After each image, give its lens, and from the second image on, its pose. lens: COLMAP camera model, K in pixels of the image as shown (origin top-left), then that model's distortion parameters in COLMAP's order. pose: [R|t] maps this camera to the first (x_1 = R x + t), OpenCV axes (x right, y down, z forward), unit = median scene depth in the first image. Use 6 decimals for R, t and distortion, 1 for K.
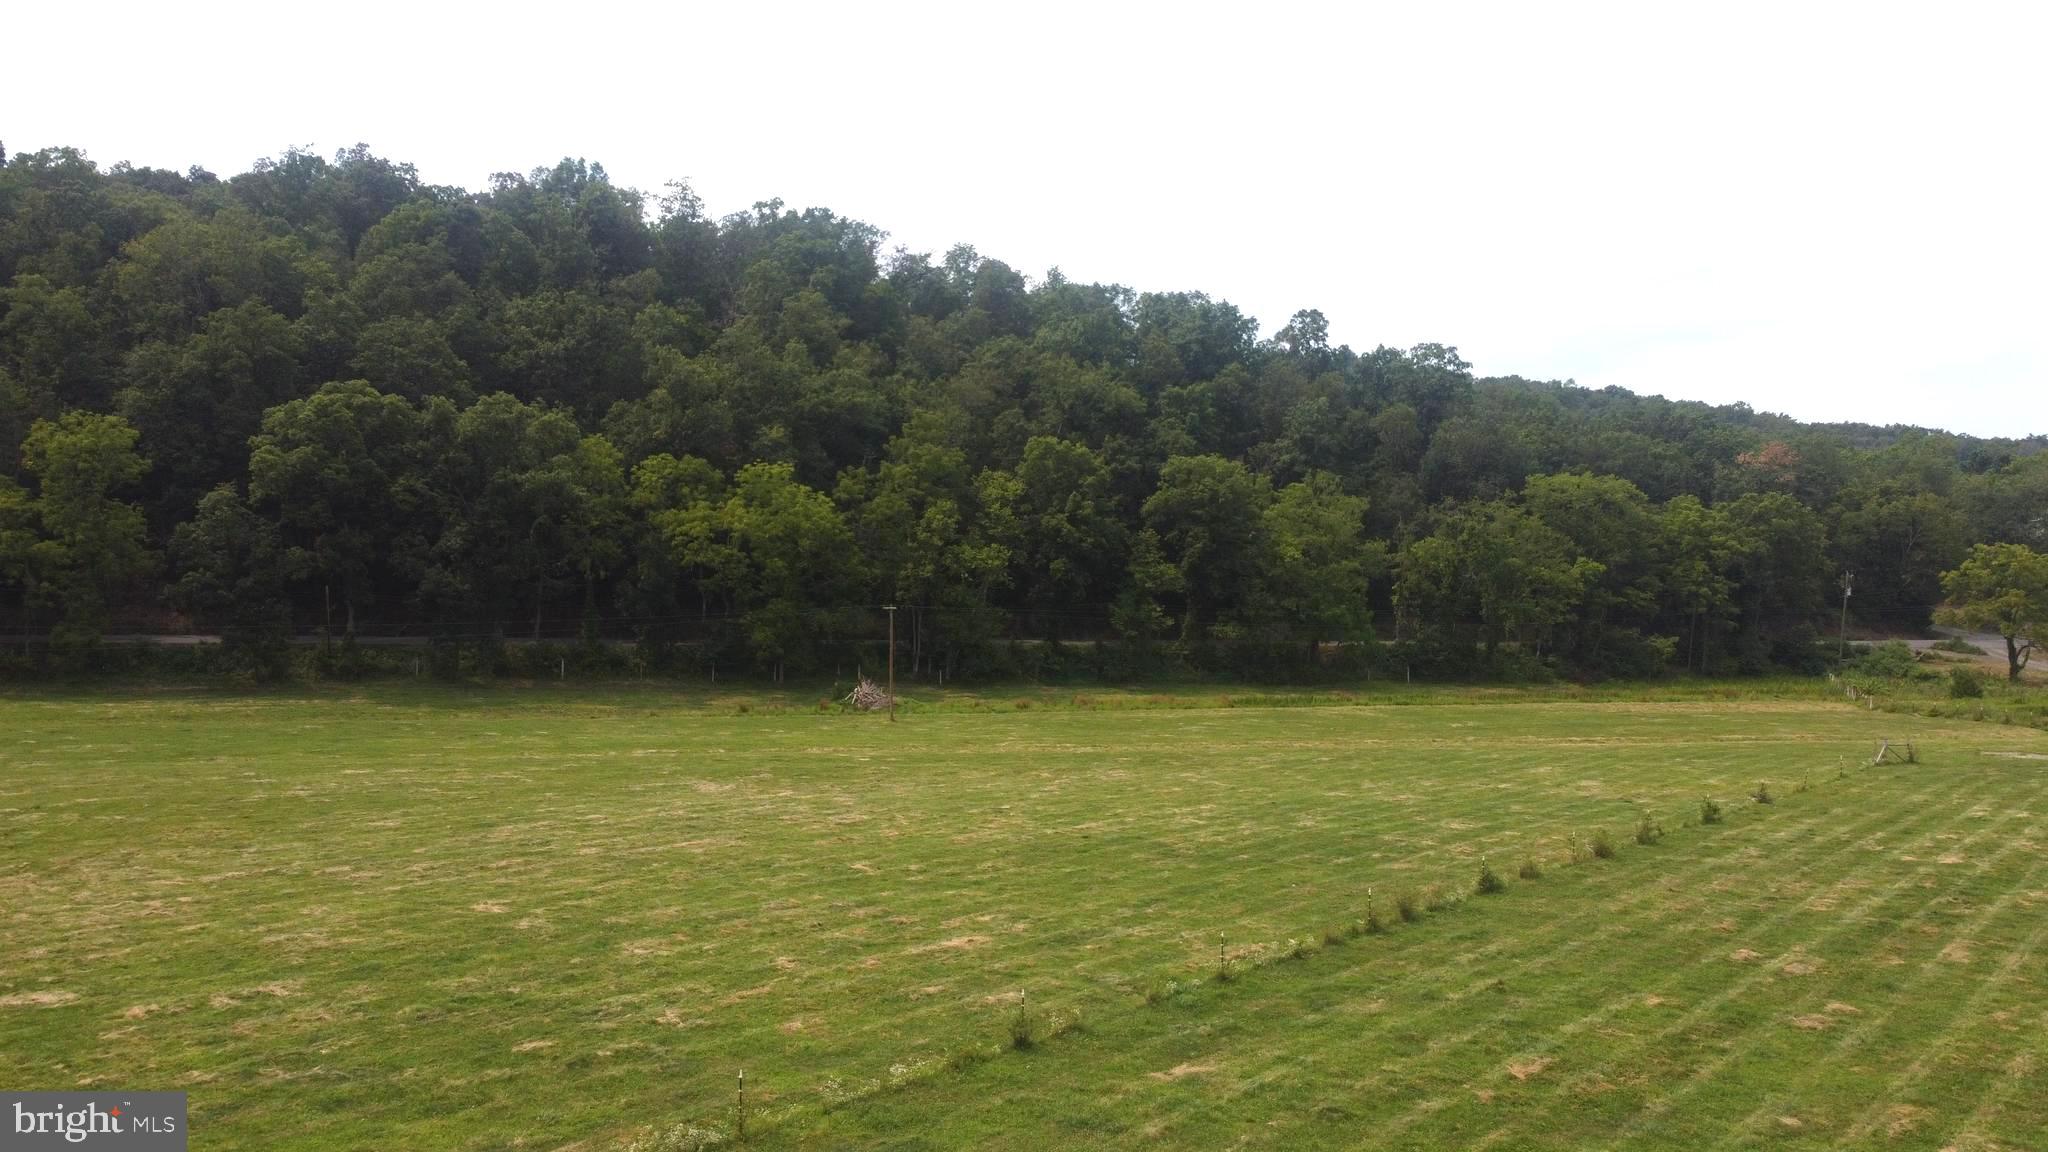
lens RADIAL K [[1567.2, 0, 1022.8], [0, 1567.2, 573.1], [0, 0, 1]] dist [0.000541, -0.010810]
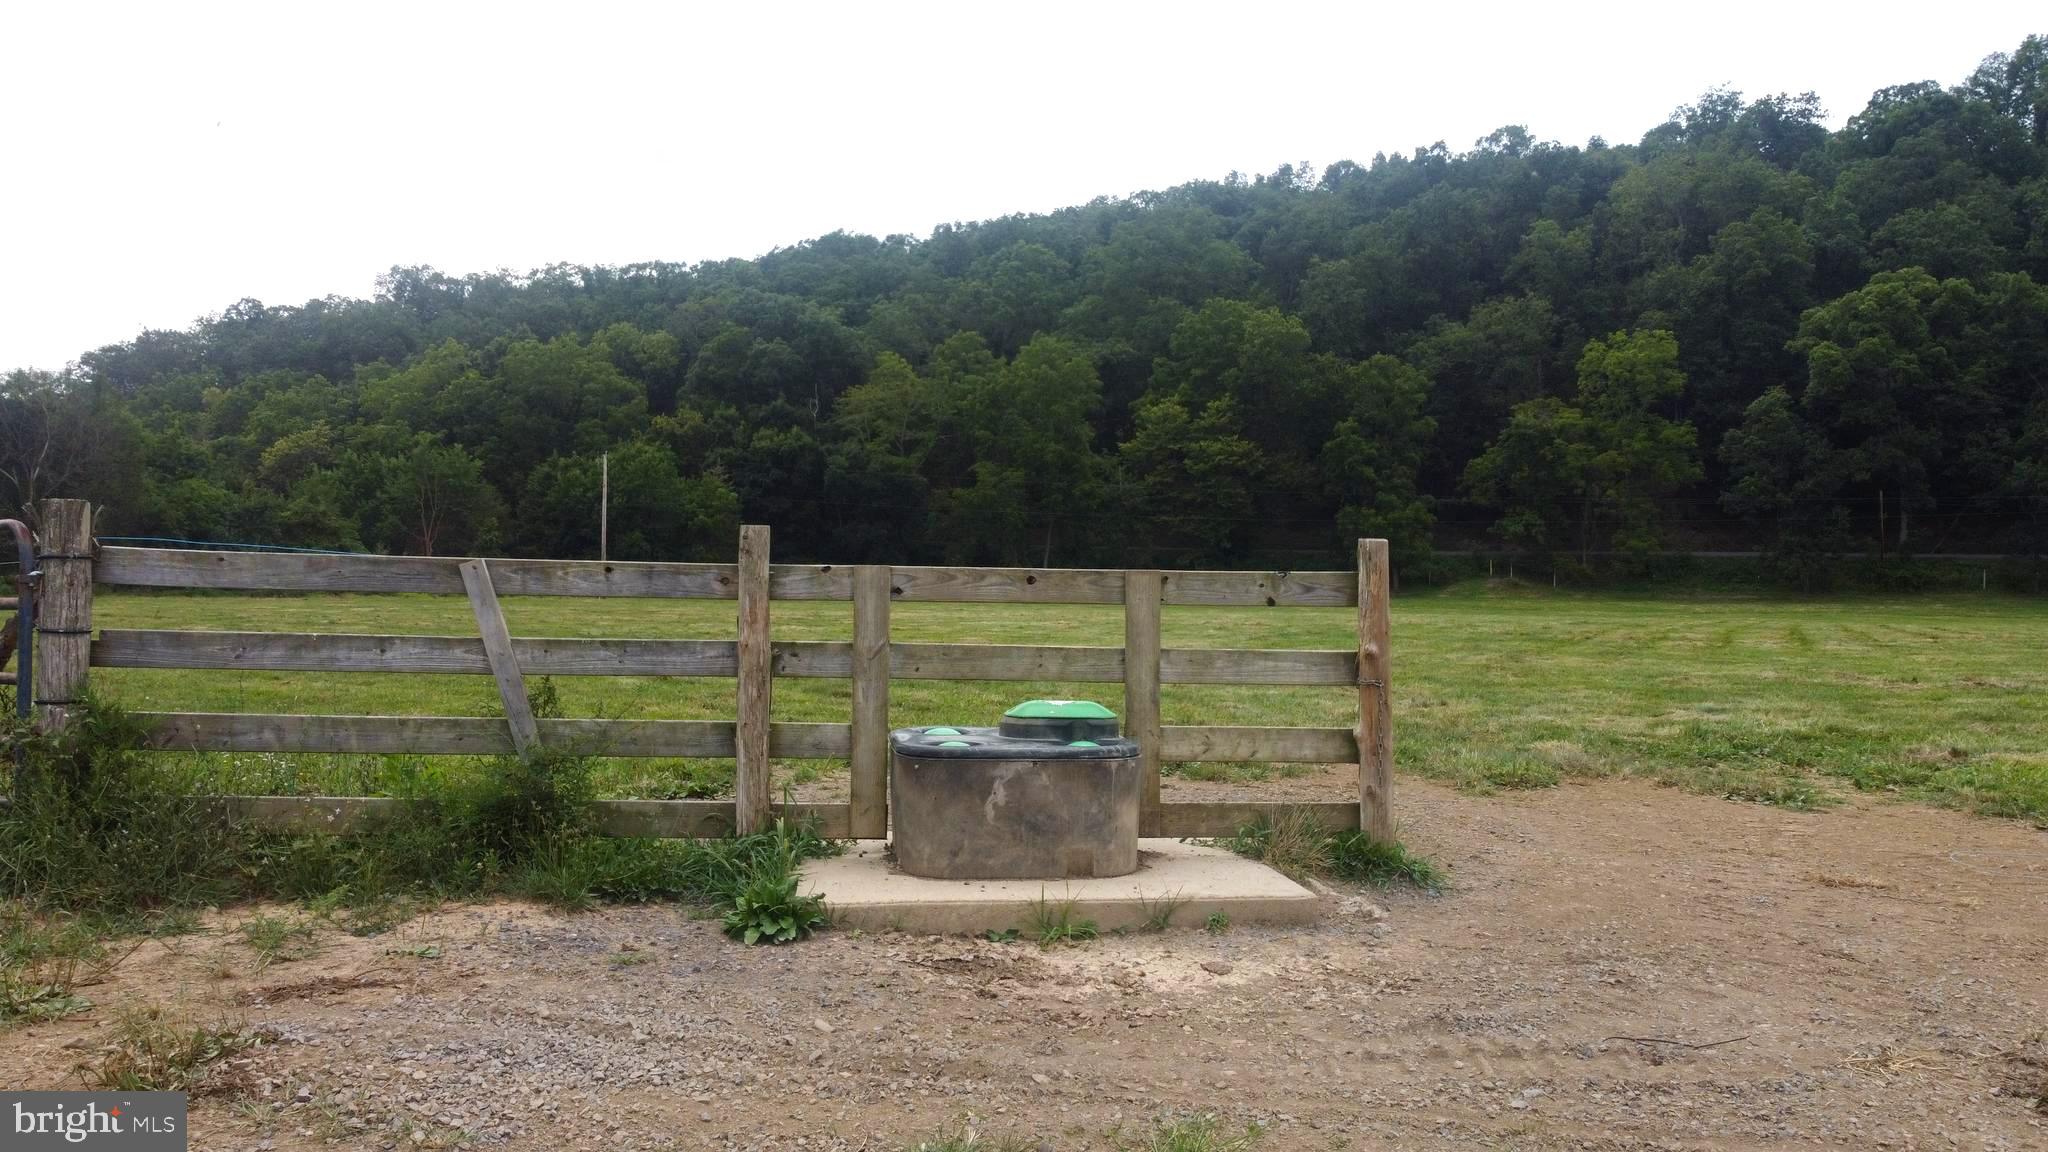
lens RADIAL K [[1567.2, 0, 1022.7], [0, 1567.2, 573.7], [0, 0, 1]] dist [0.000541, -0.010810]
pose [[0.725943, -0.005122, -0.687736, -0.178440], [0.004780, 0.999986, -0.002402, 0.058375], [0.687738, -0.001543, 0.725957, -0.027651]]
